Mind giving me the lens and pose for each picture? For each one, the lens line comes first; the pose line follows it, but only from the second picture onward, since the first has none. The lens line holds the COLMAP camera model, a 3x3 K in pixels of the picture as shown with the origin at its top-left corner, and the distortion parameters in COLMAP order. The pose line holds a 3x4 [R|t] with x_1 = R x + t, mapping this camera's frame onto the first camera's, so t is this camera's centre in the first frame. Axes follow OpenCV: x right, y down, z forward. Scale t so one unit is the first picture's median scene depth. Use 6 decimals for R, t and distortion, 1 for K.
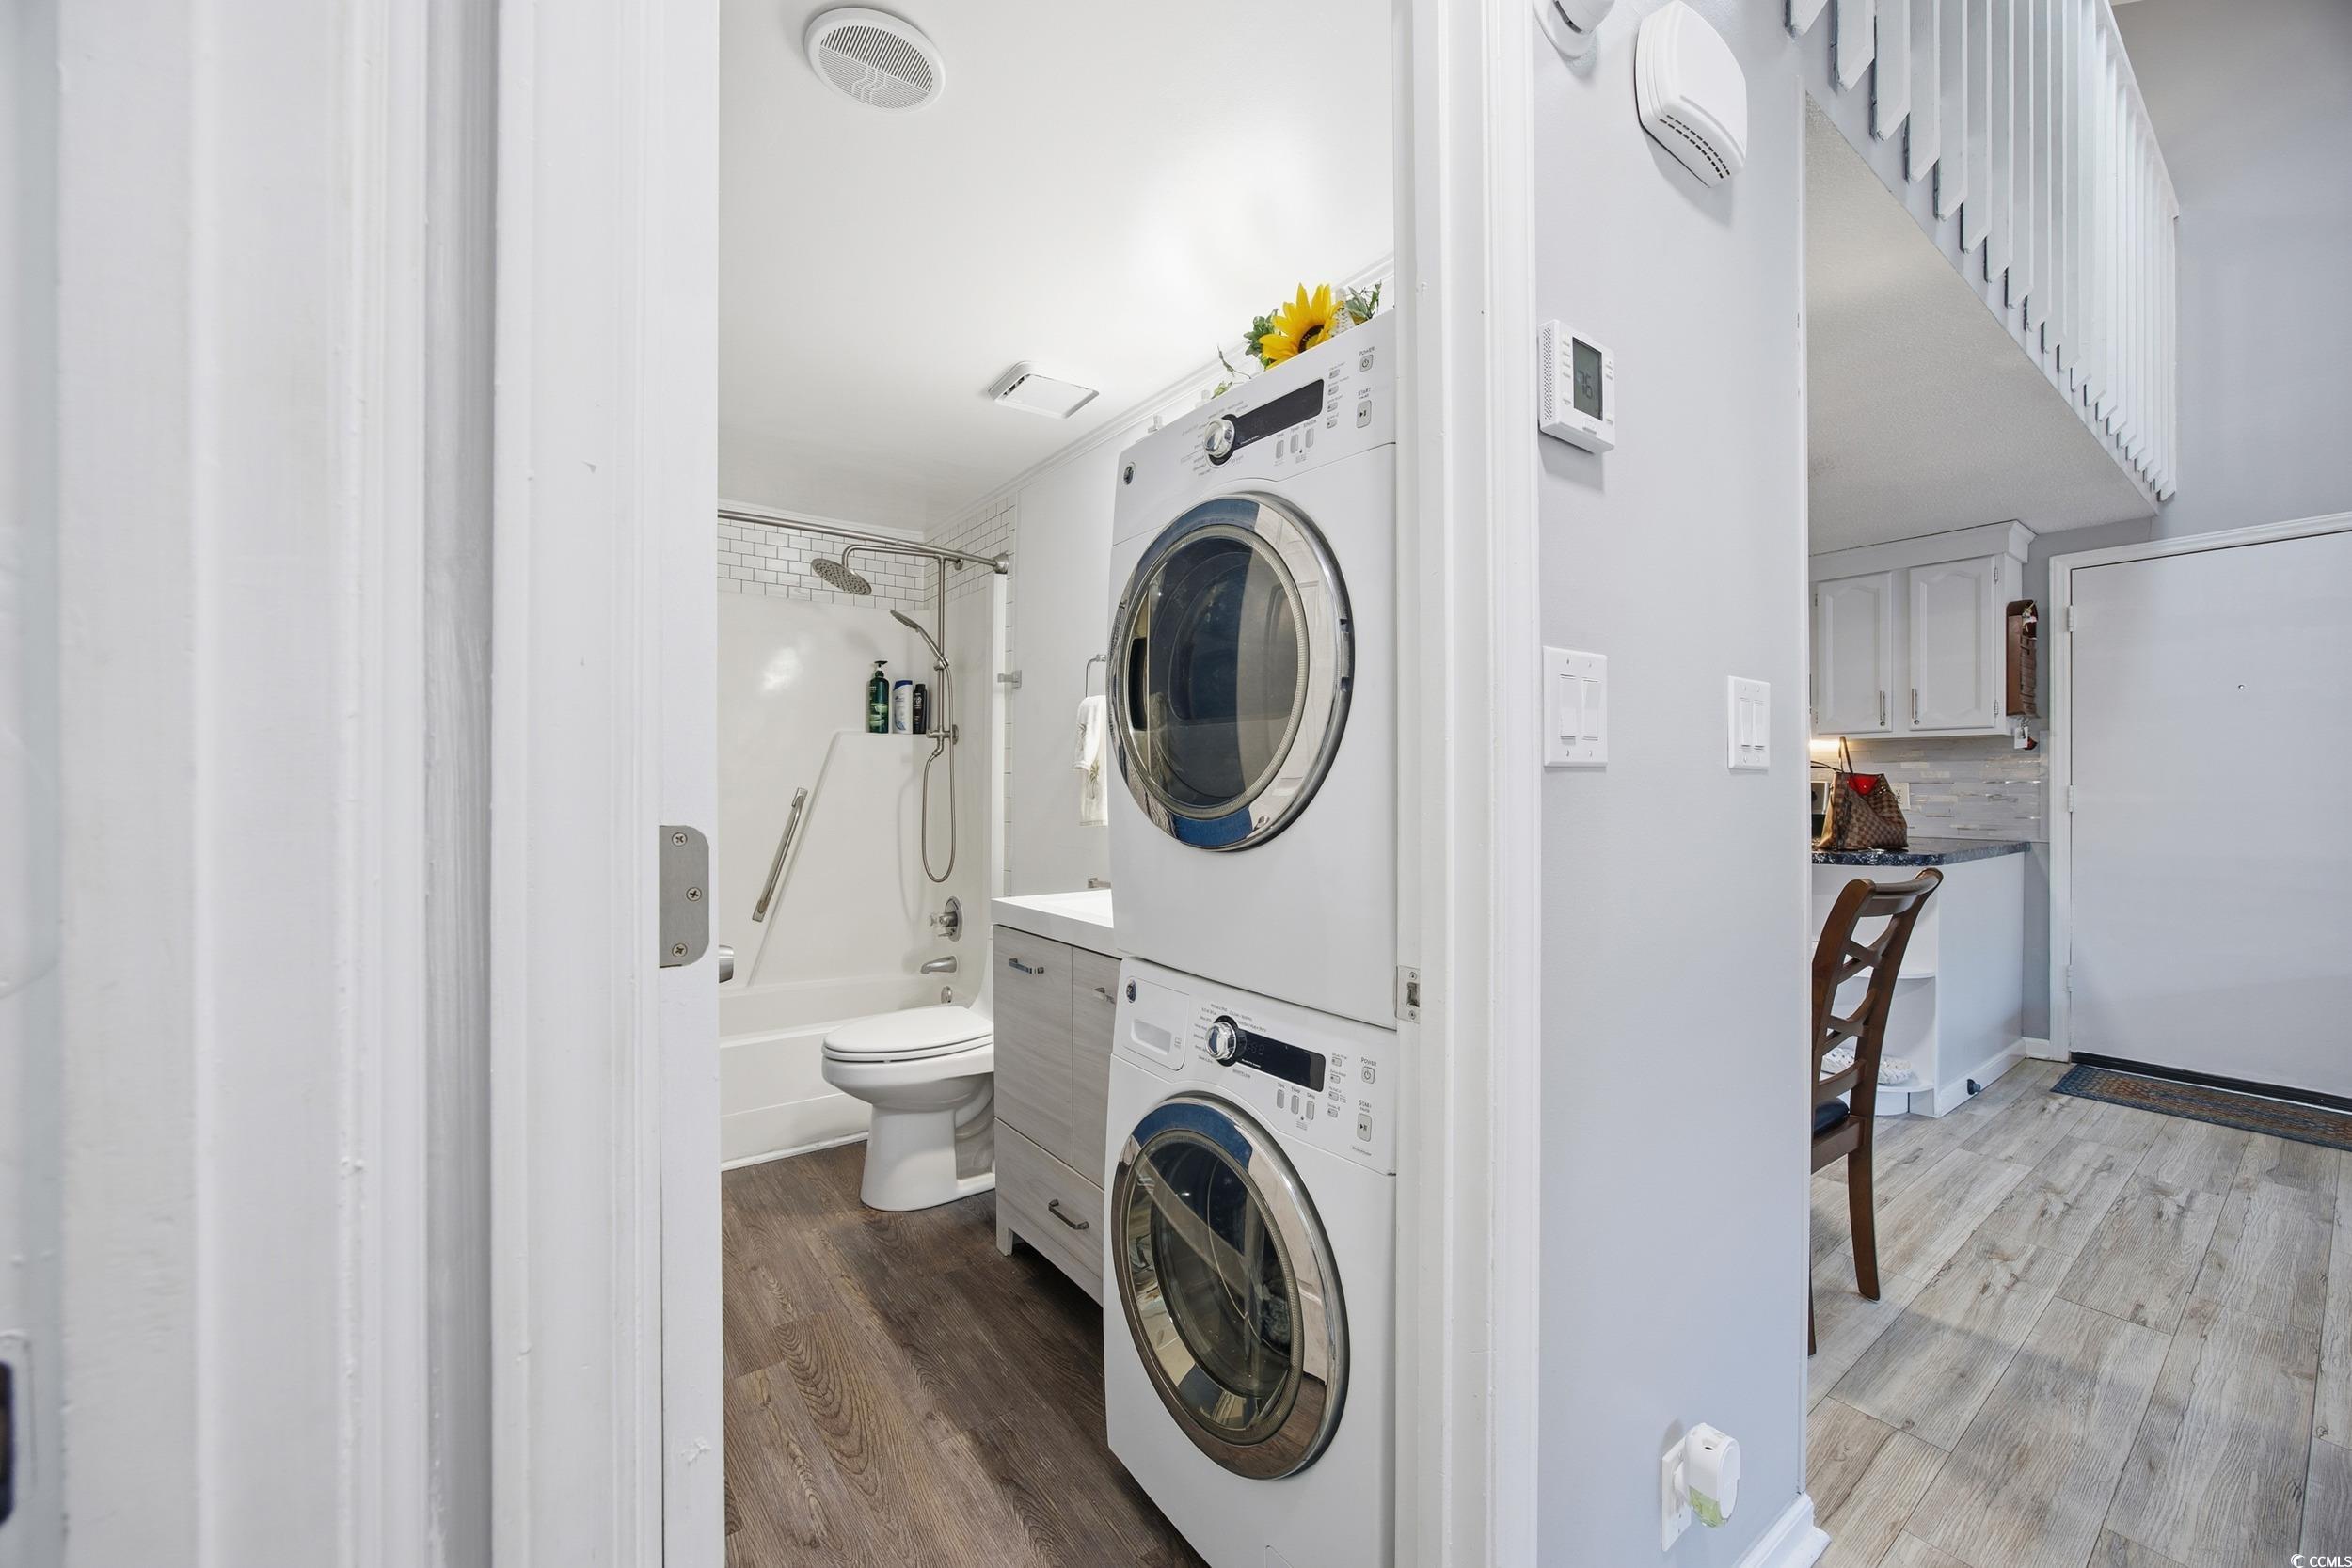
lens RADIAL K [[903.7, 0, 1161.7], [0, 903.7, 793.2], [0, 0, 1]] dist [-0.019005, 0.004733]
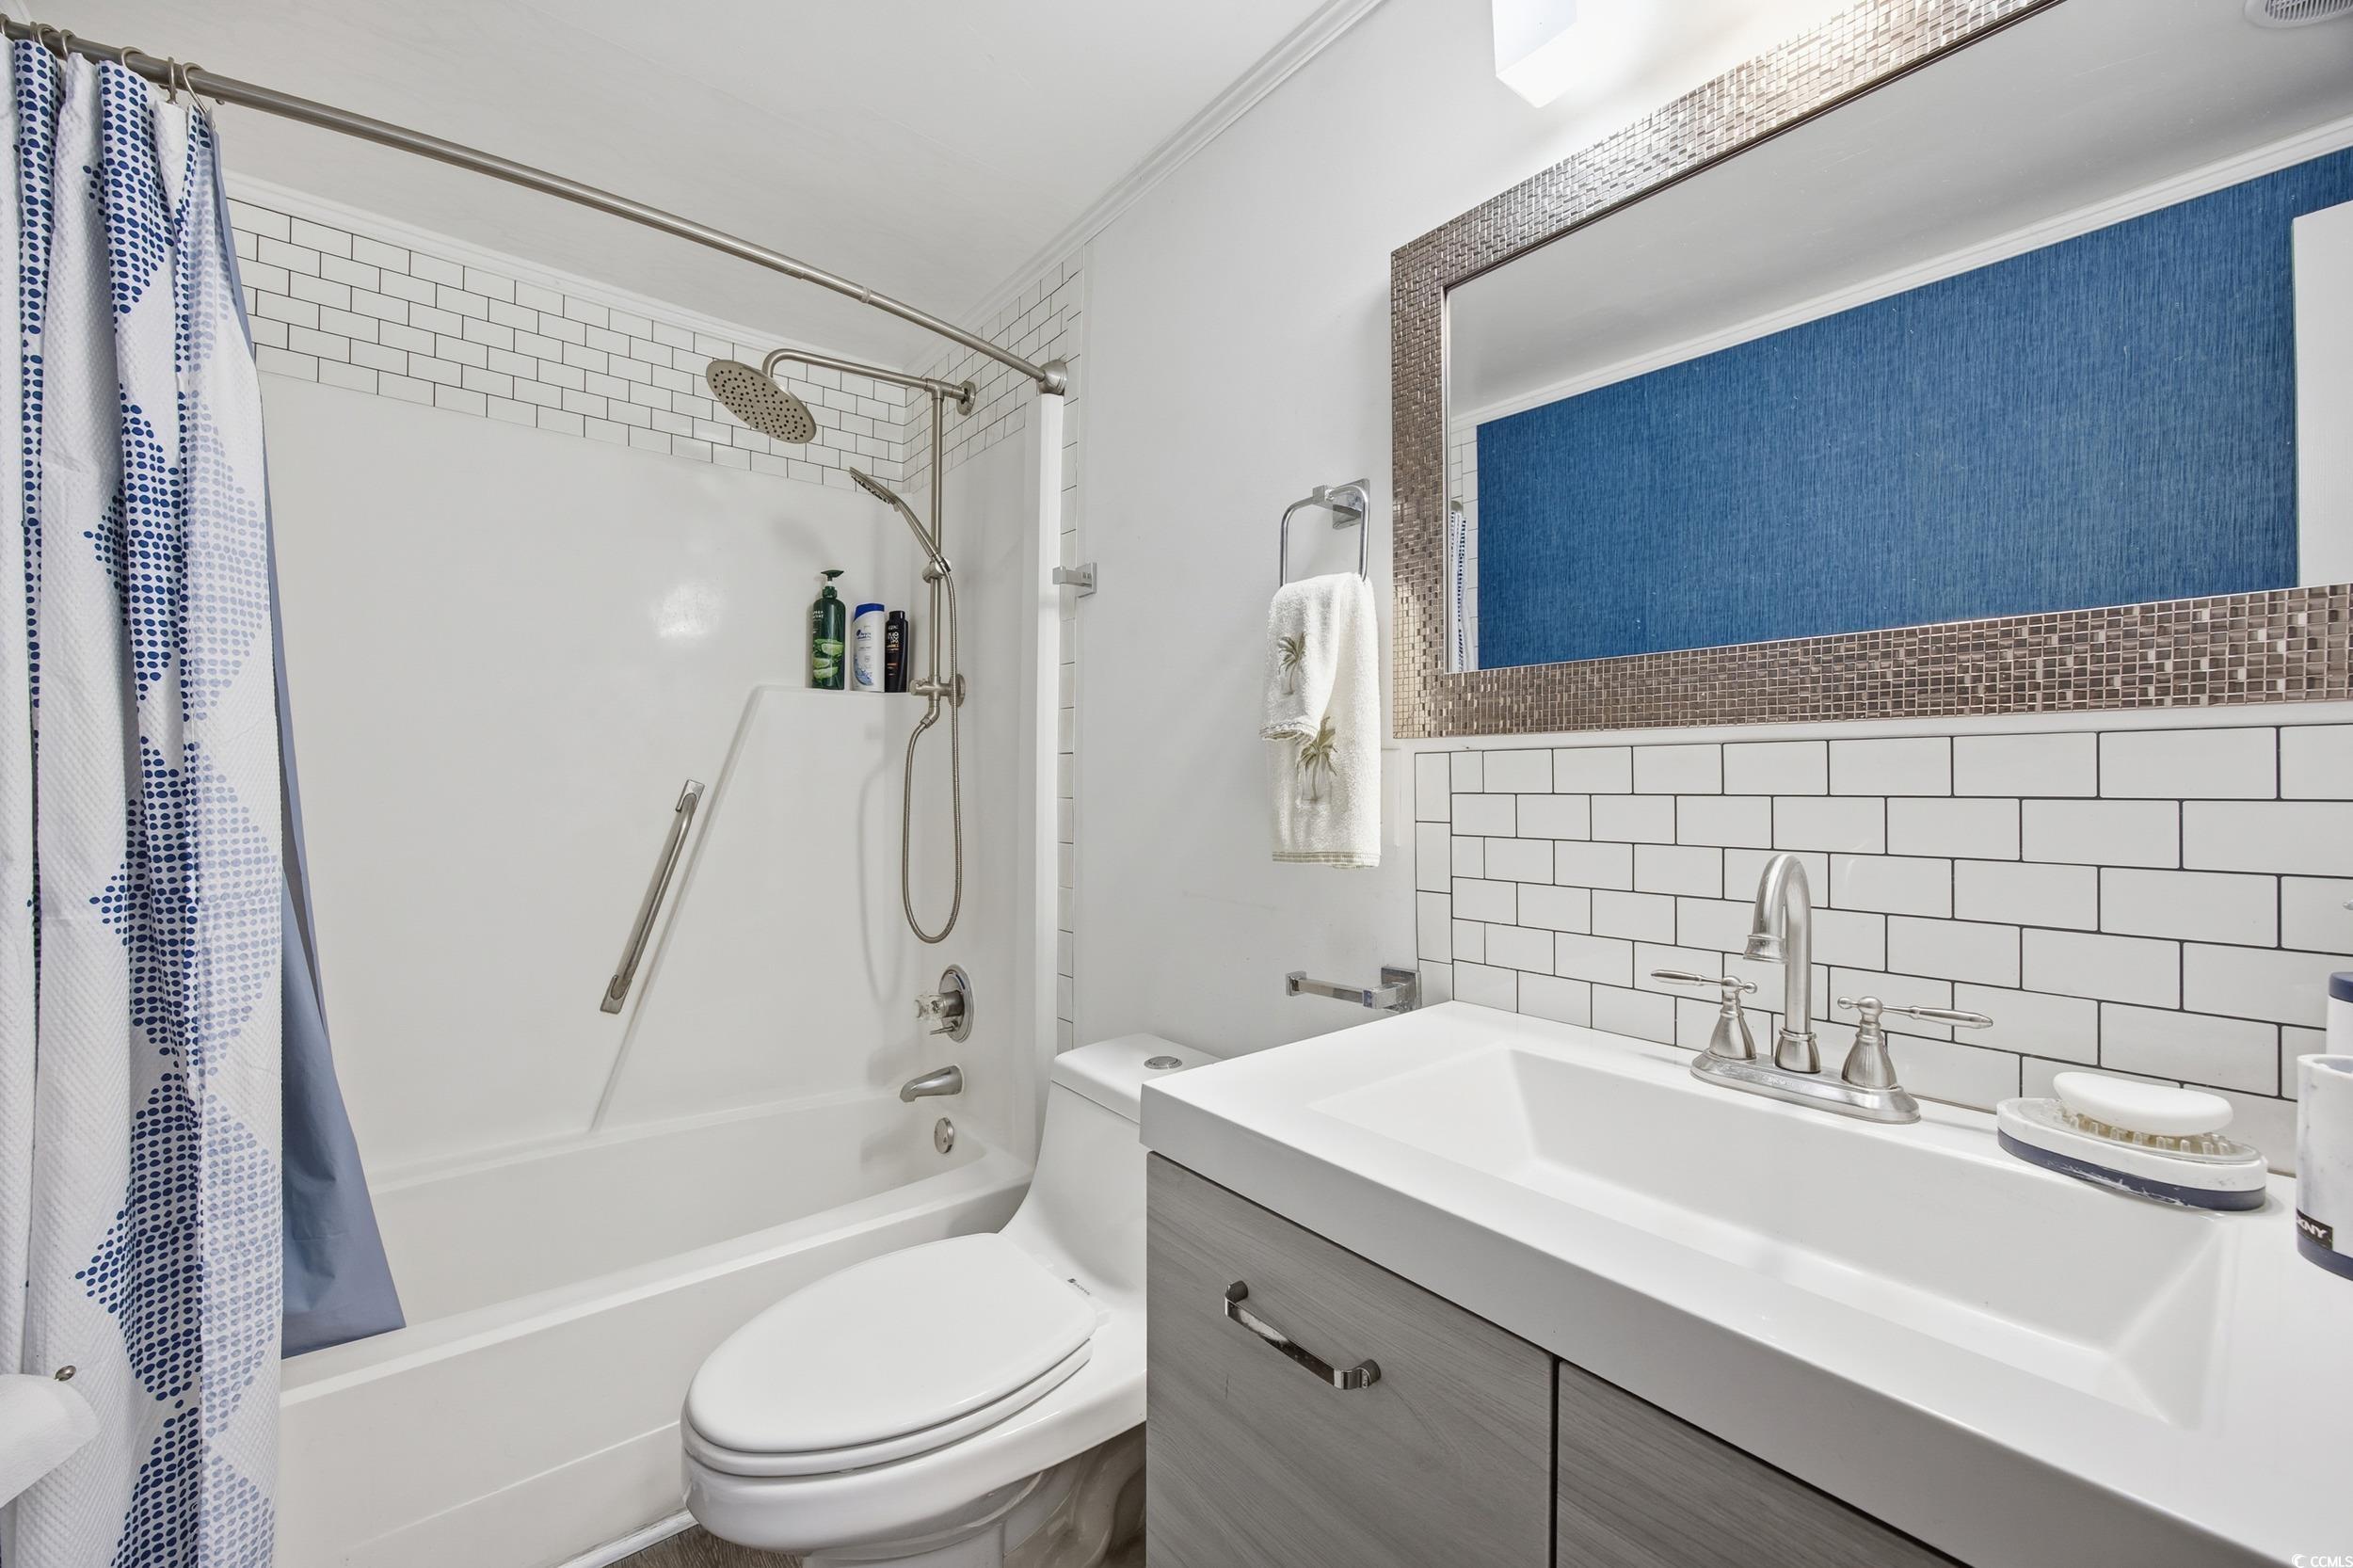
lens RADIAL K [[904.2, 0, 1175.0], [0, 904.2, 780.6], [0, 0, 1]] dist [-0.019005, 0.004733]
pose [[0.998127, 0.001595, 0.061154, -0.124880], [-0.001104, 0.999967, -0.008051, -0.001005], [-0.061165, 0.007969, 0.998096, 0.404507]]
